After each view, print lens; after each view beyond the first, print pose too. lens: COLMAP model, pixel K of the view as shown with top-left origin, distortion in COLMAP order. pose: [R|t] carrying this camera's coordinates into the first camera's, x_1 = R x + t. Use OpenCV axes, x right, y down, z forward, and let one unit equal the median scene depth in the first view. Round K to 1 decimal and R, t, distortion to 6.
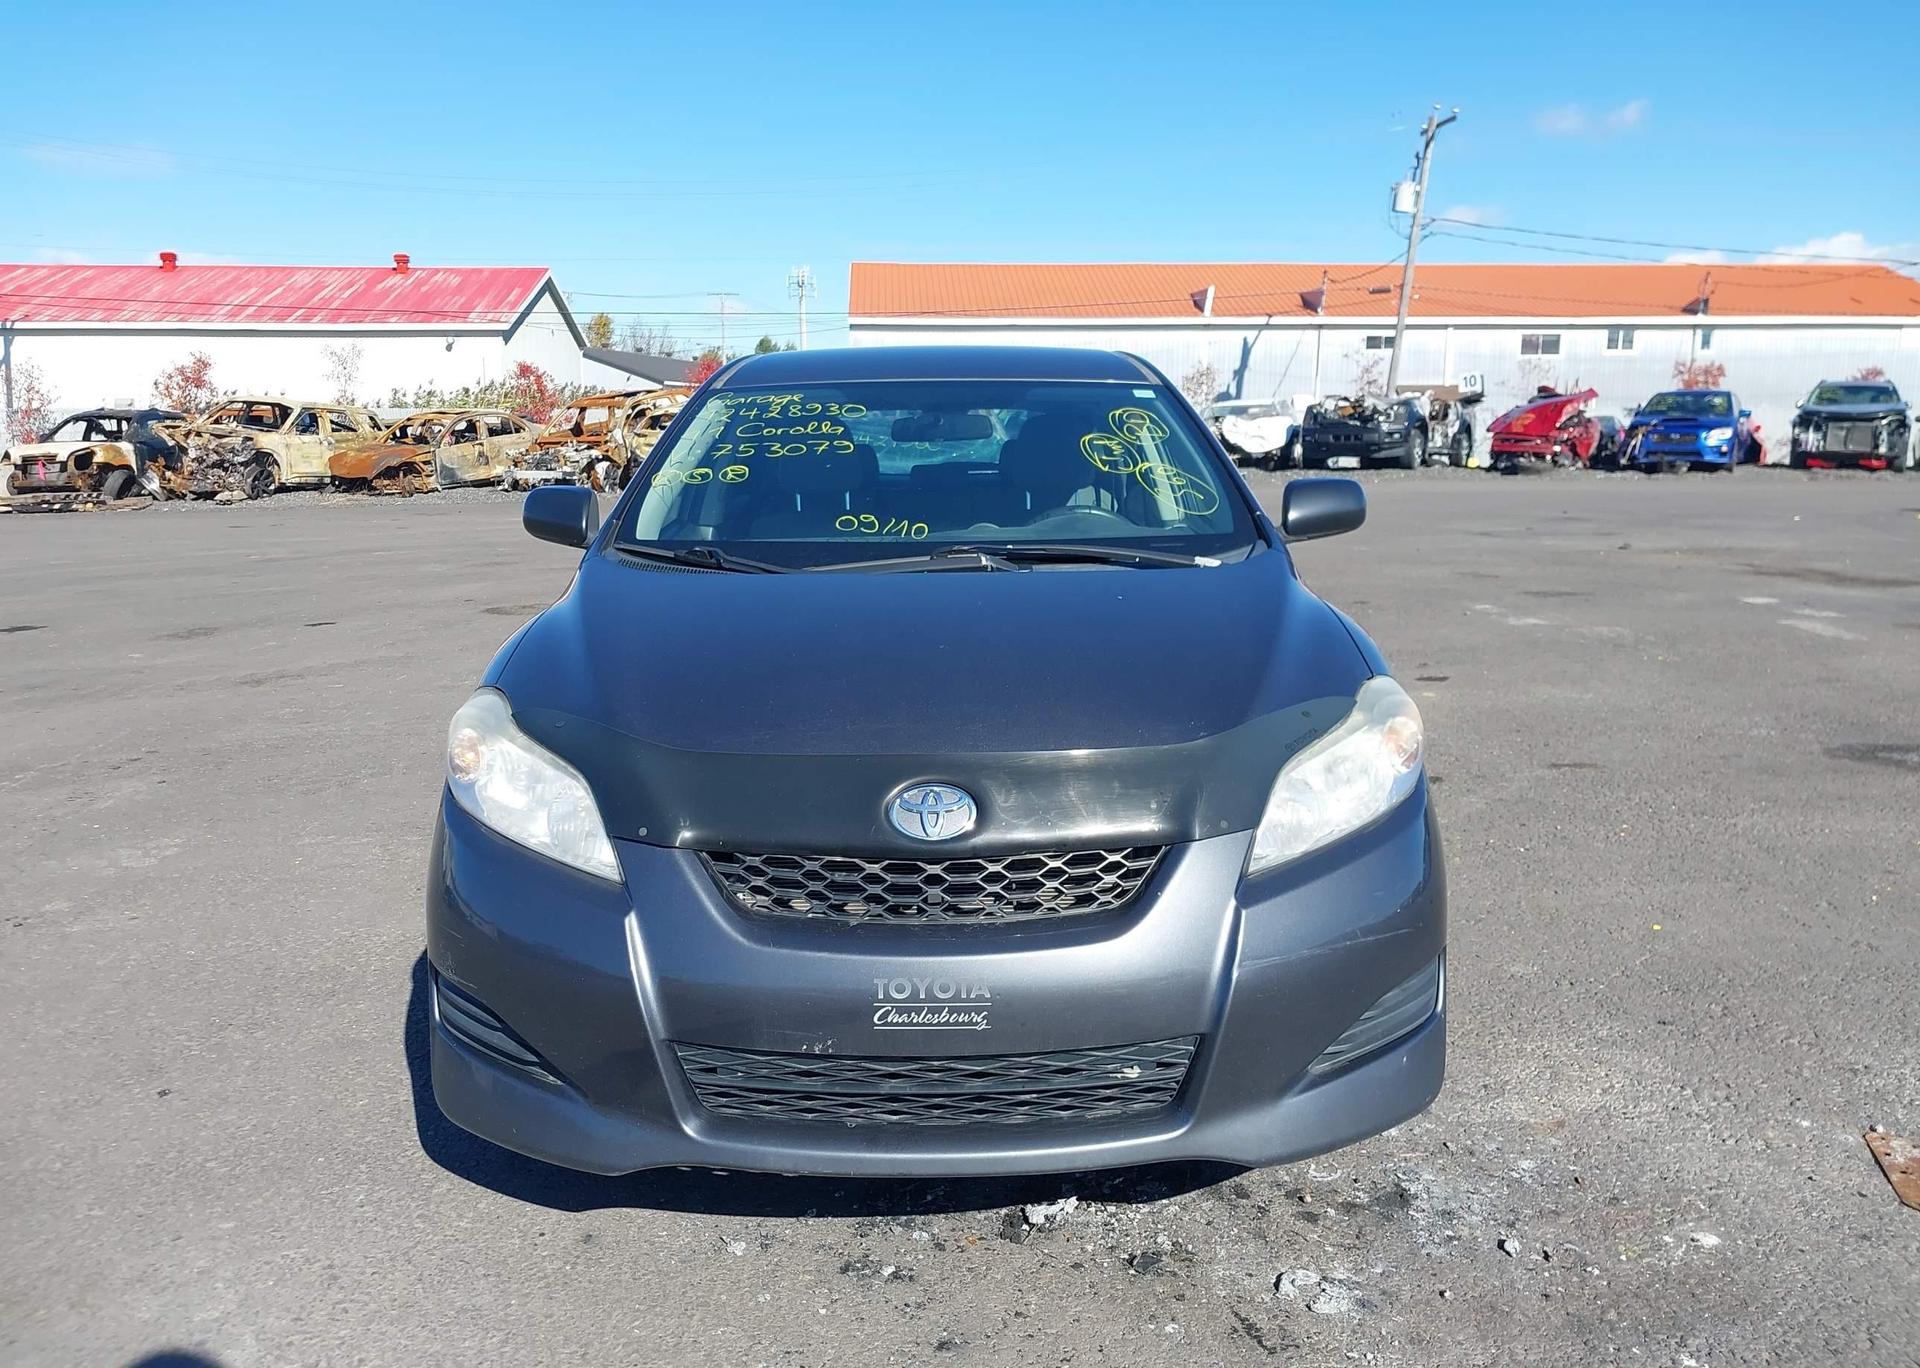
lens RADIAL K [[1535.7, 0, 959.4], [0, 1535.7, 697.6], [0, 0, 1]] dist [0.045800, -0.060279]
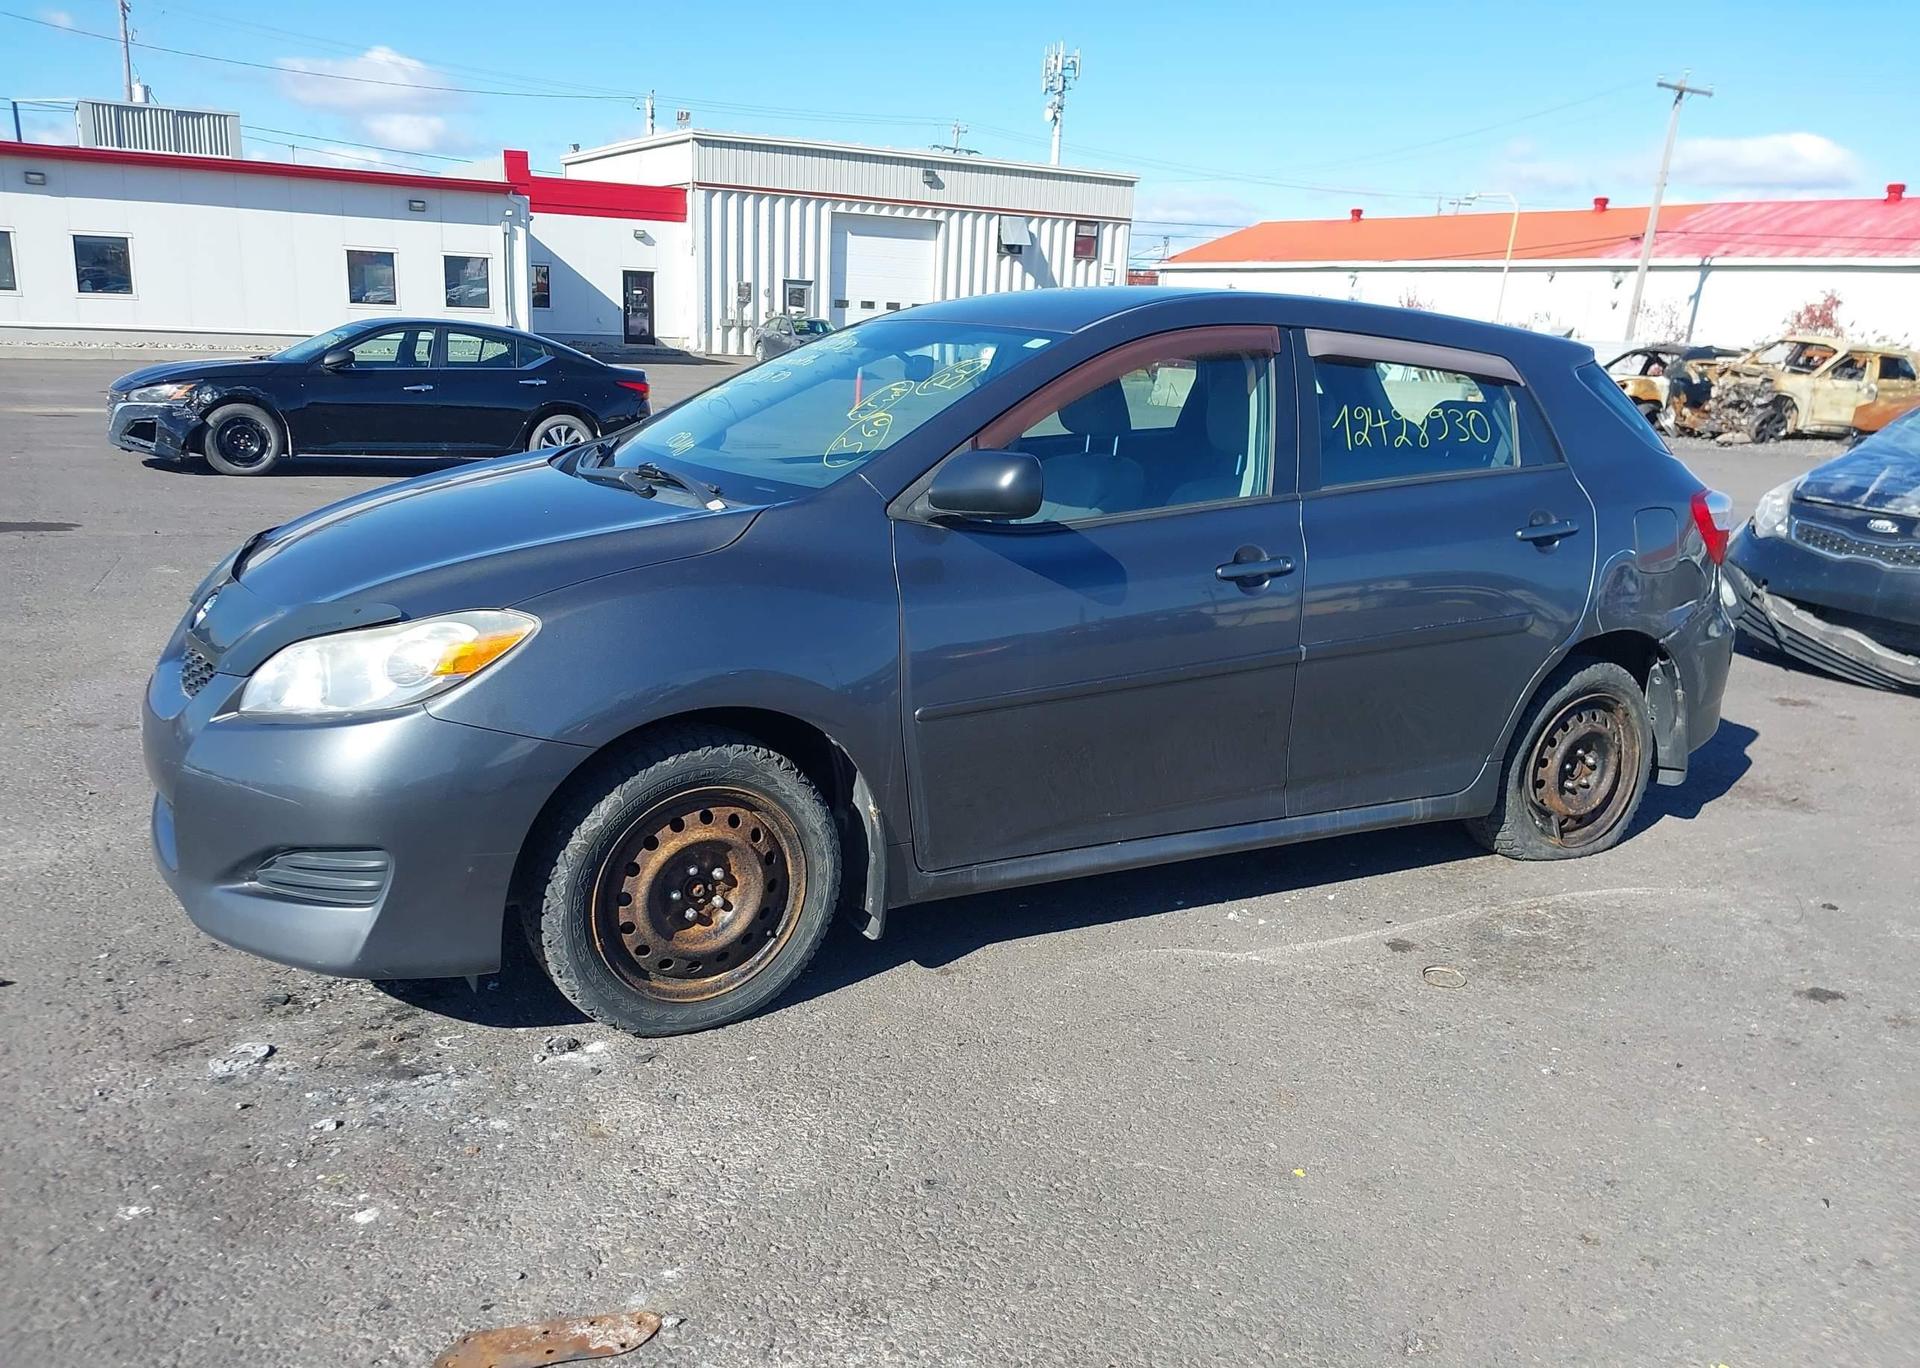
lens RADIAL K [[1535.7, 0, 949.2], [0, 1535.7, 710.1], [0, 0, 1]] dist [0.045800, -0.060279]
pose [[0.461779, 0.243283, -0.852979, 0.136715], [-0.203158, 0.965096, 0.165276, -0.019159], [0.863416, 0.096968, 0.495086, 0.077744]]
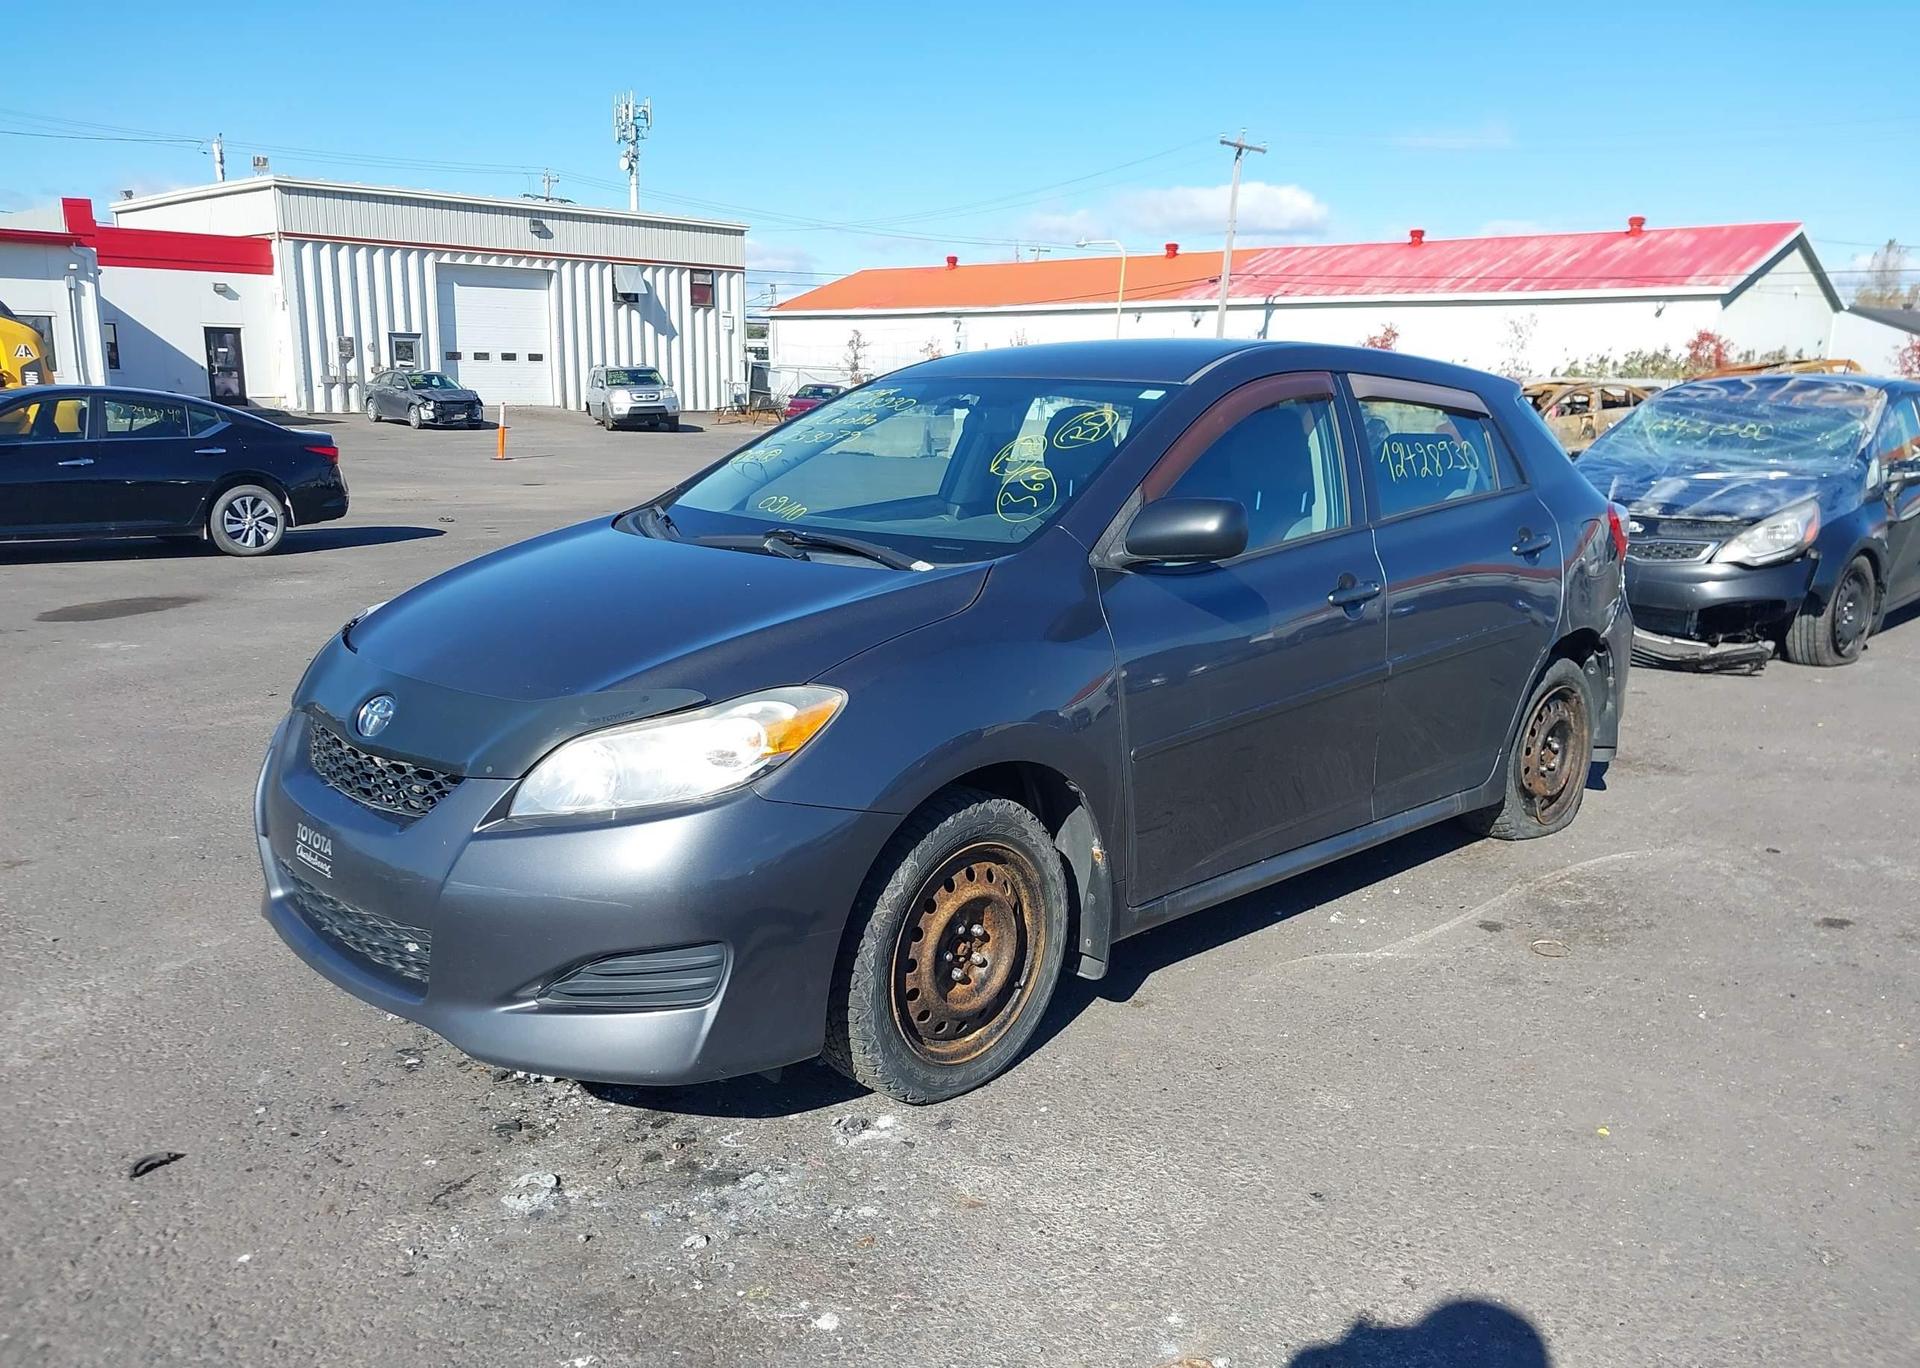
lens RADIAL K [[1535.7, 0, 947.1], [0, 1535.7, 701.0], [0, 0, 1]] dist [0.045800, -0.060279]
pose [[0.682637, 0.166522, -0.711531, 0.110129], [-0.148934, 0.984957, 0.087627, -0.011240], [0.715419, 0.046154, 0.697169, 0.036850]]
